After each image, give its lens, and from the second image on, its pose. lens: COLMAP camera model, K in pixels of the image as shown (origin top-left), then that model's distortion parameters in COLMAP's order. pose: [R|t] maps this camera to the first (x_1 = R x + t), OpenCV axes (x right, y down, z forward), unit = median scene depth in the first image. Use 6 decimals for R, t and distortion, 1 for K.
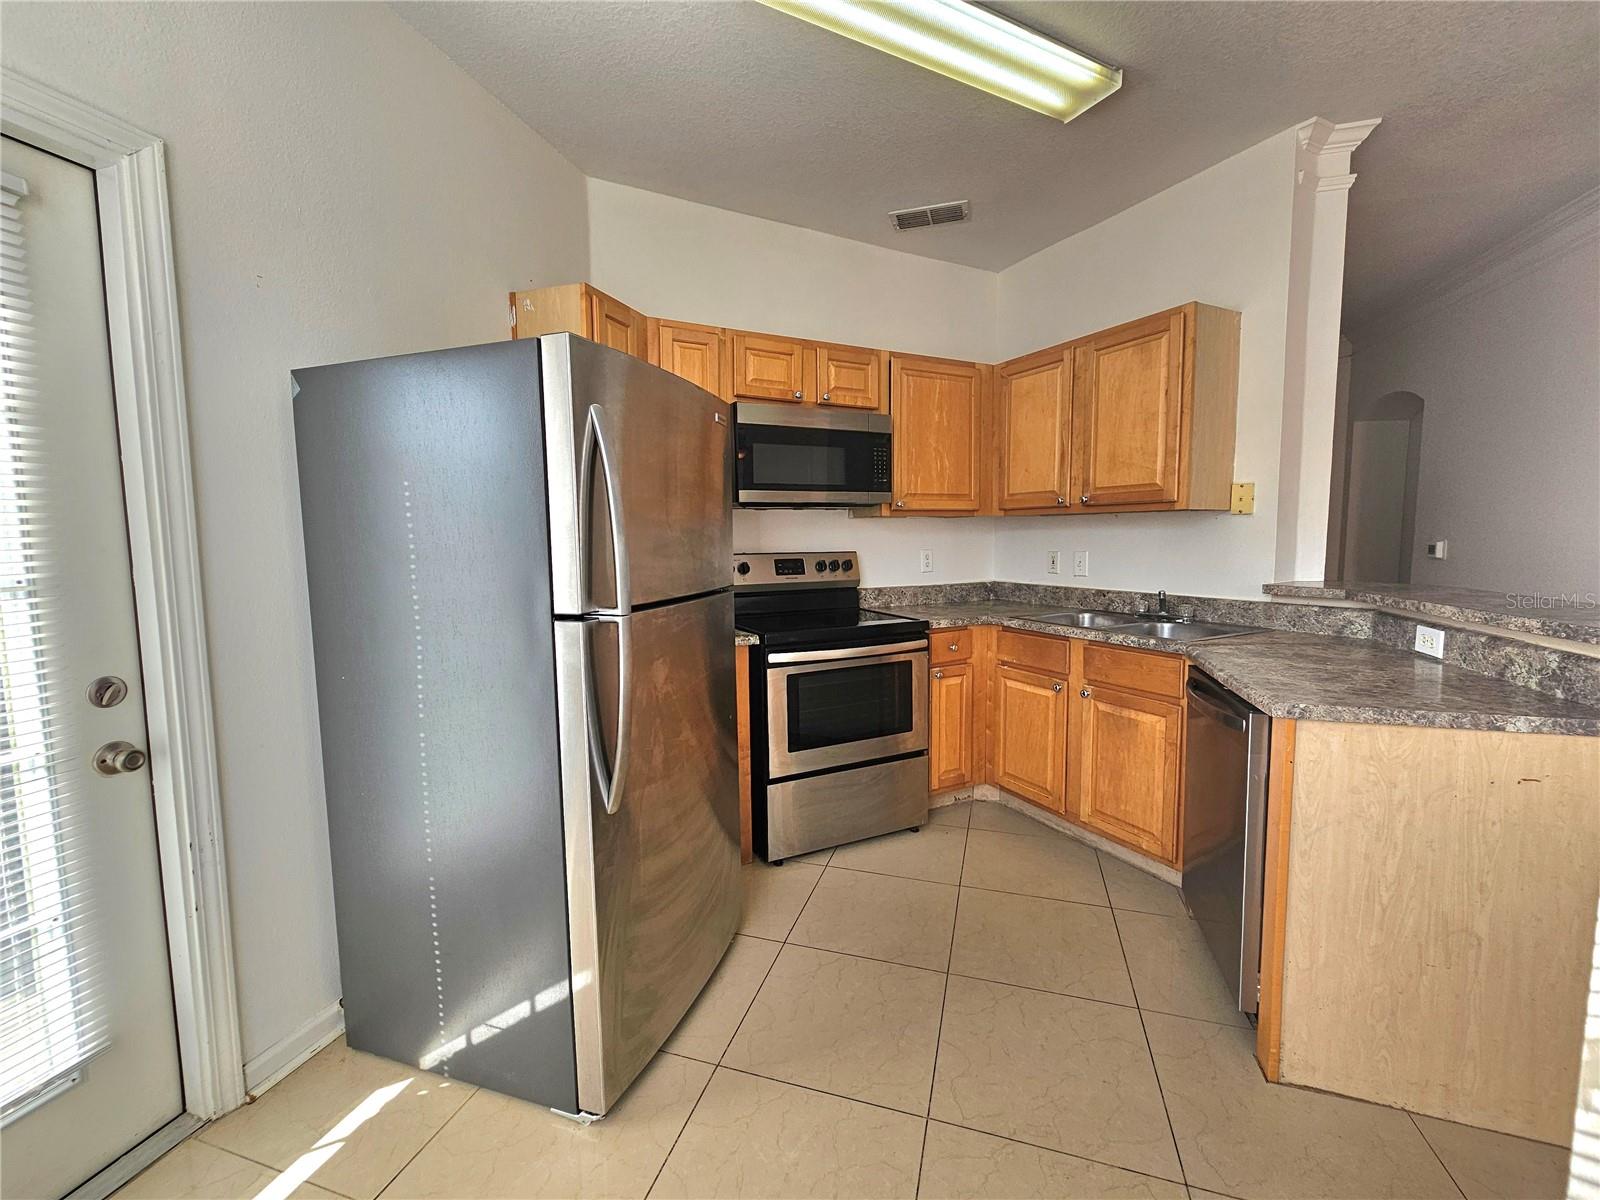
lens RADIAL K [[663.9, 0, 800.1], [0, 663.9, 594.8], [0, 0, 1]] dist [0.000360, -0.000915]
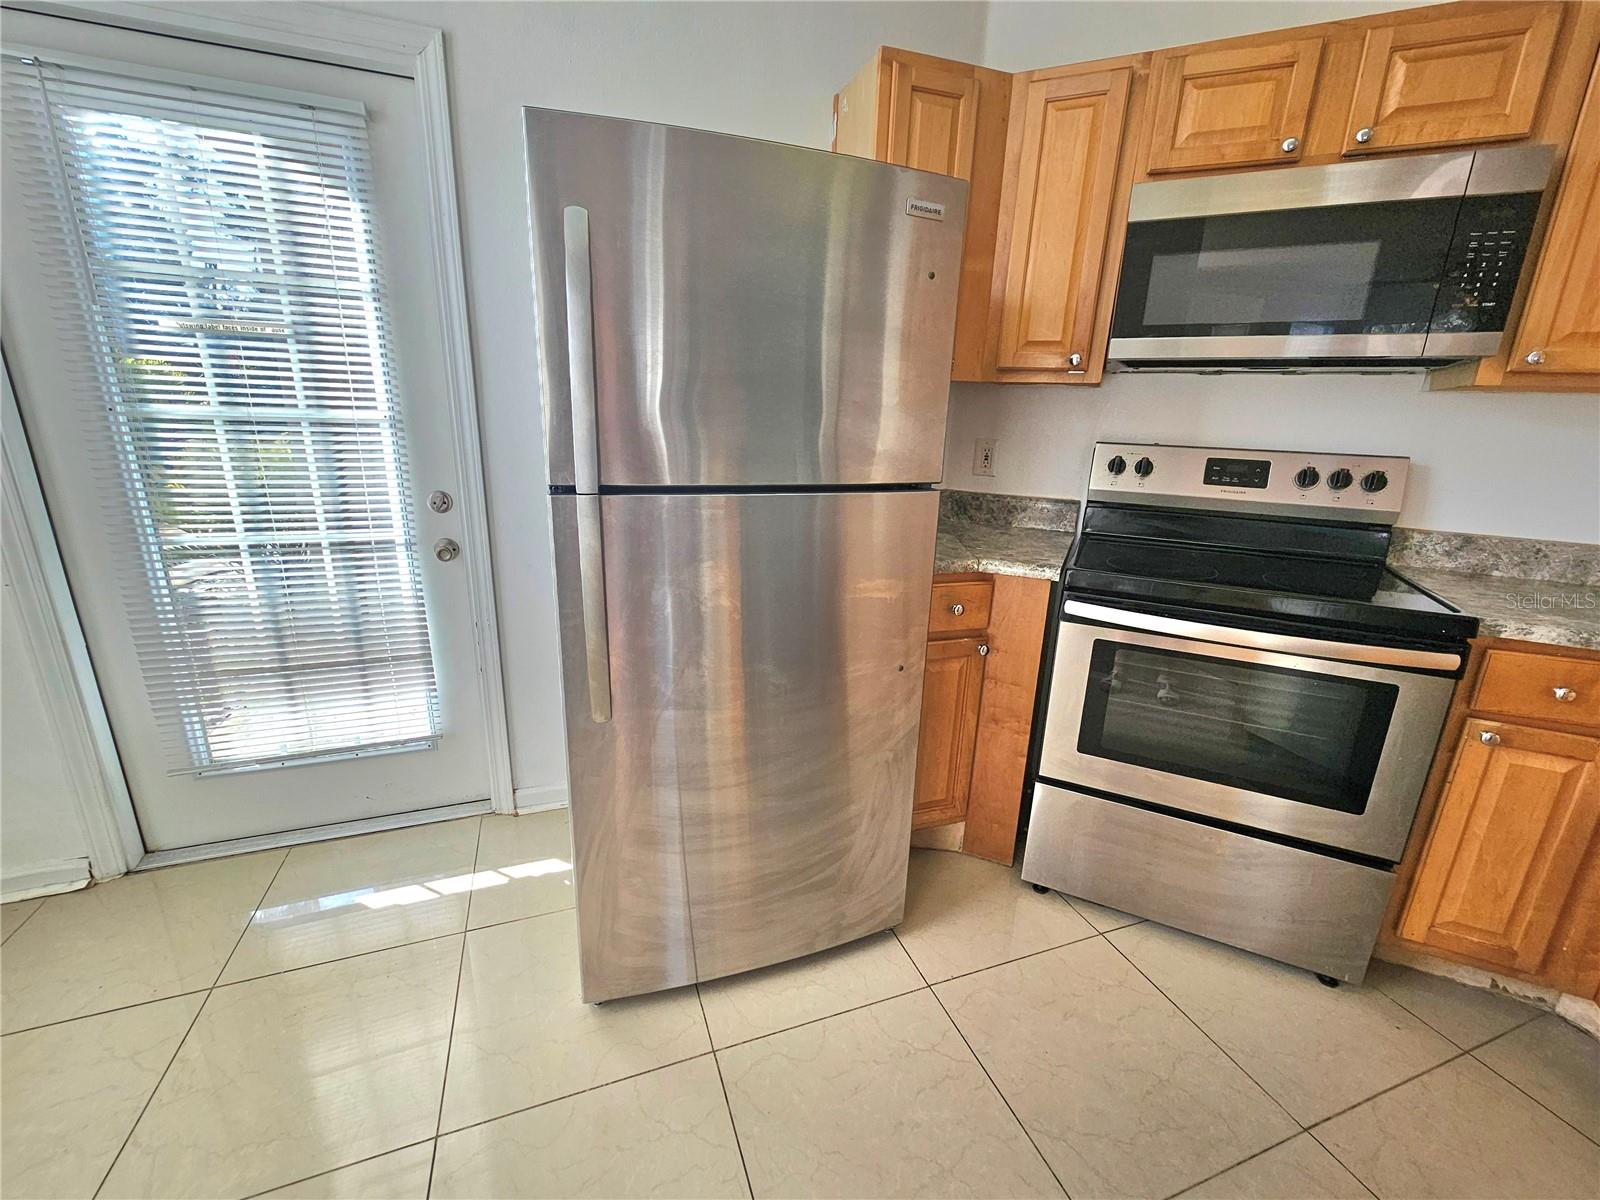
lens RADIAL K [[663.9, 0, 797.1], [0, 663.9, 596.7], [0, 0, 1]] dist [0.000360, -0.000915]
pose [[0.607463, 0.242789, -0.756334, 0.254303], [-0.109920, 0.968678, 0.222669, -0.026649], [0.786706, -0.052127, 0.615123, 0.351581]]
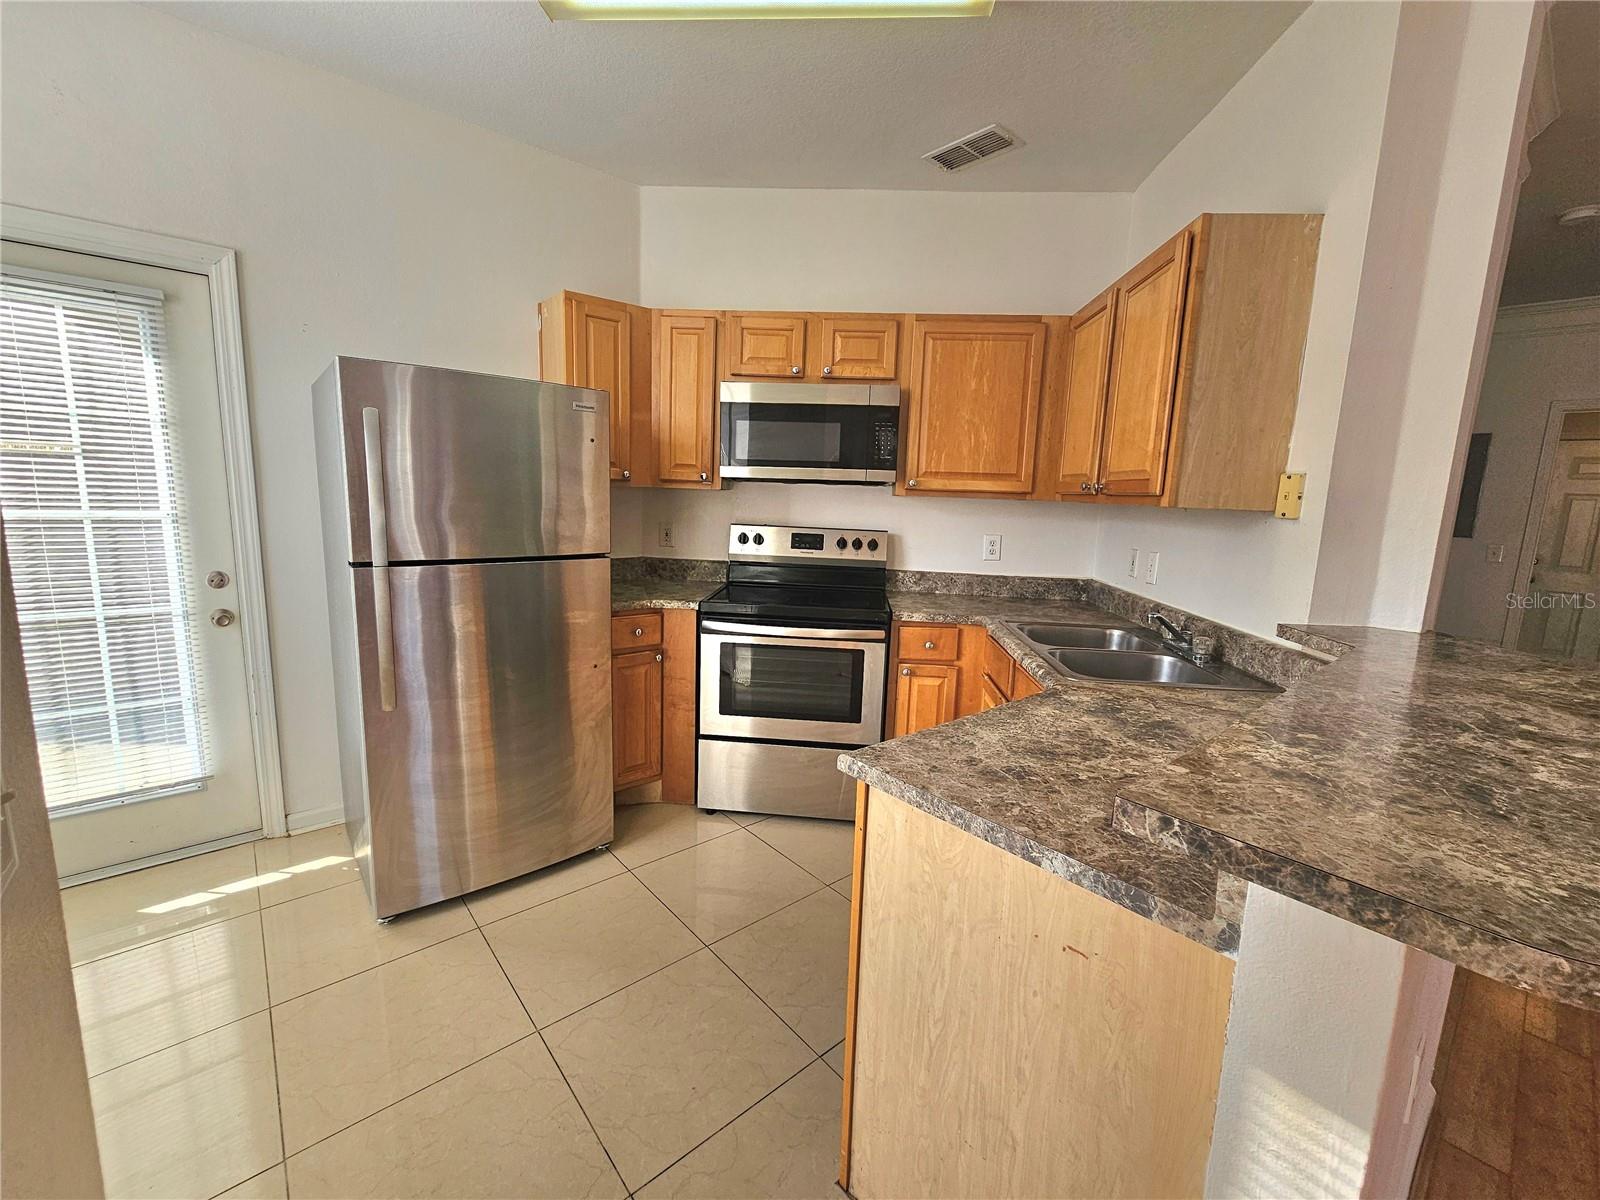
lens RADIAL K [[663.9, 0, 806.9], [0, 663.9, 595.0], [0, 0, 1]] dist [0.000360, -0.000915]
pose [[0.850419, 0.123299, -0.511454, 0.578336], [-0.093259, 0.992084, 0.084099, -0.052165], [0.517774, -0.023822, 0.855186, 0.148796]]
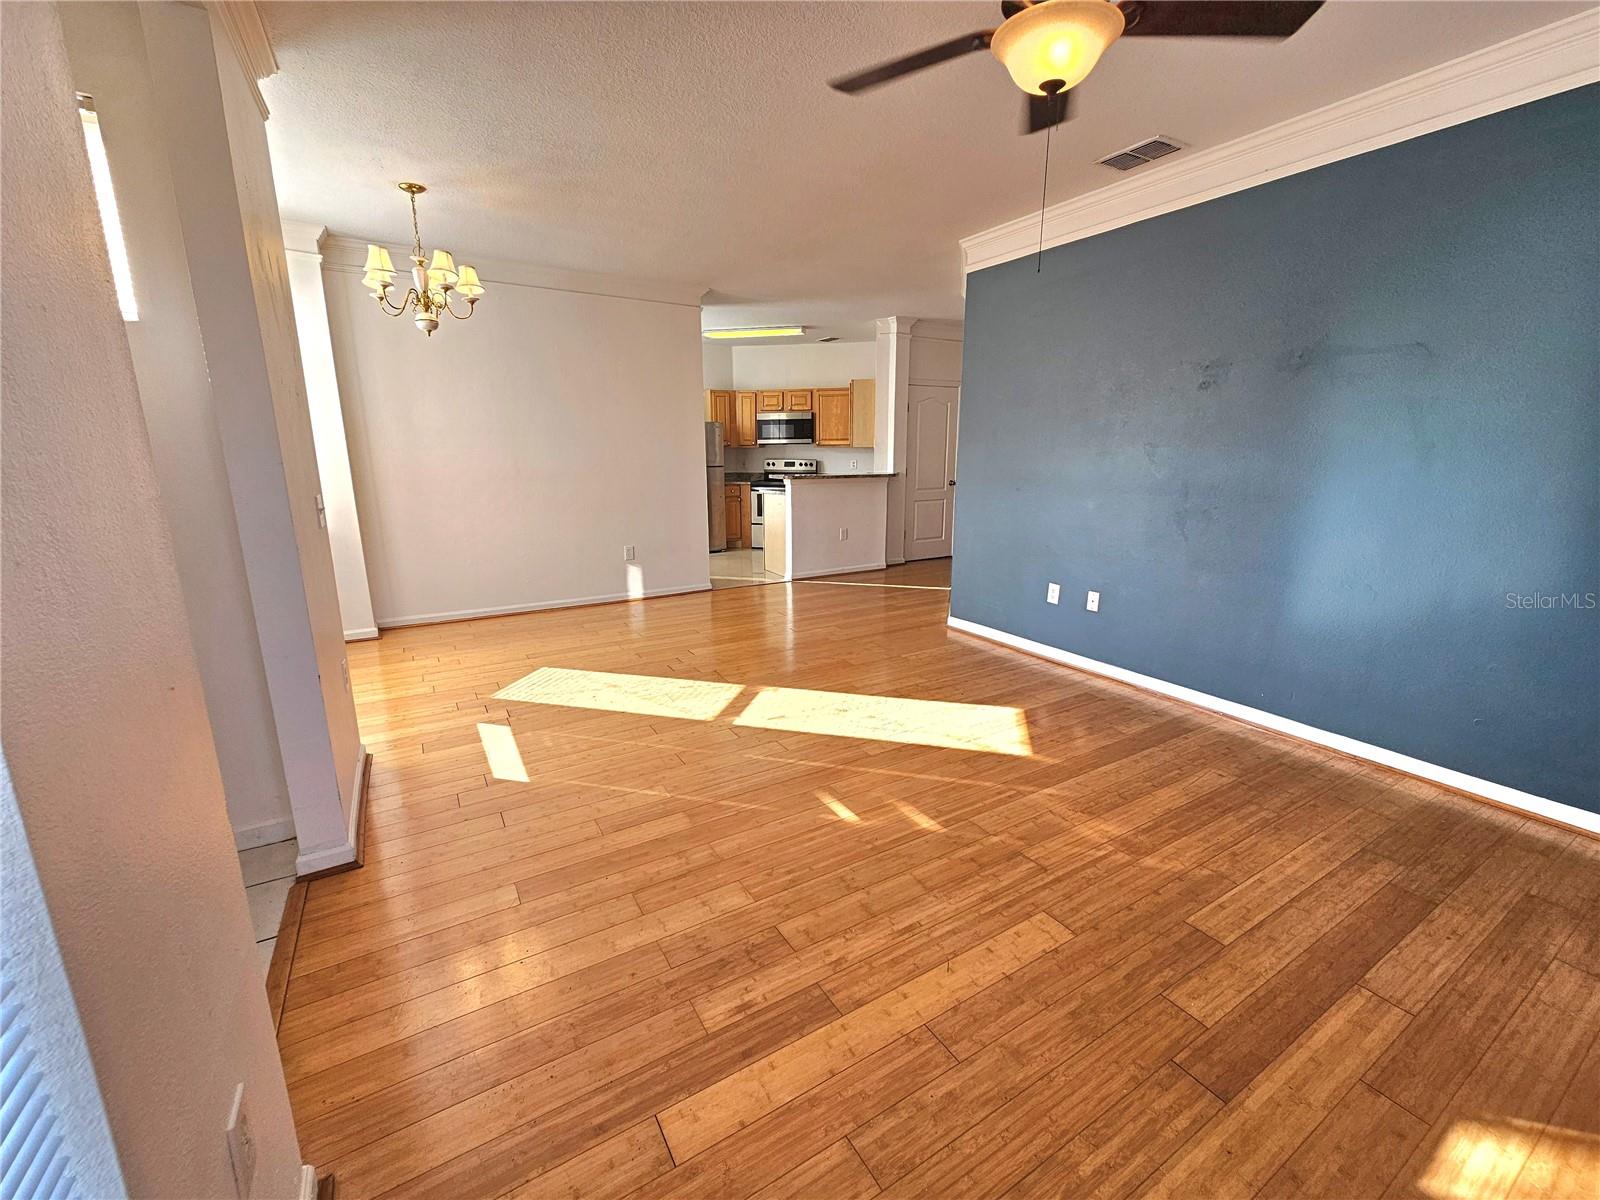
lens RADIAL K [[663.9, 0, 799.4], [0, 663.9, 591.5], [0, 0, 1]] dist [0.000360, -0.000915]
pose [[0.739699, 0.153817, -0.655122, 2.318237], [-0.067812, 0.985609, 0.154845, 0.063473], [0.669512, -0.070113, 0.739485, -1.364202]]
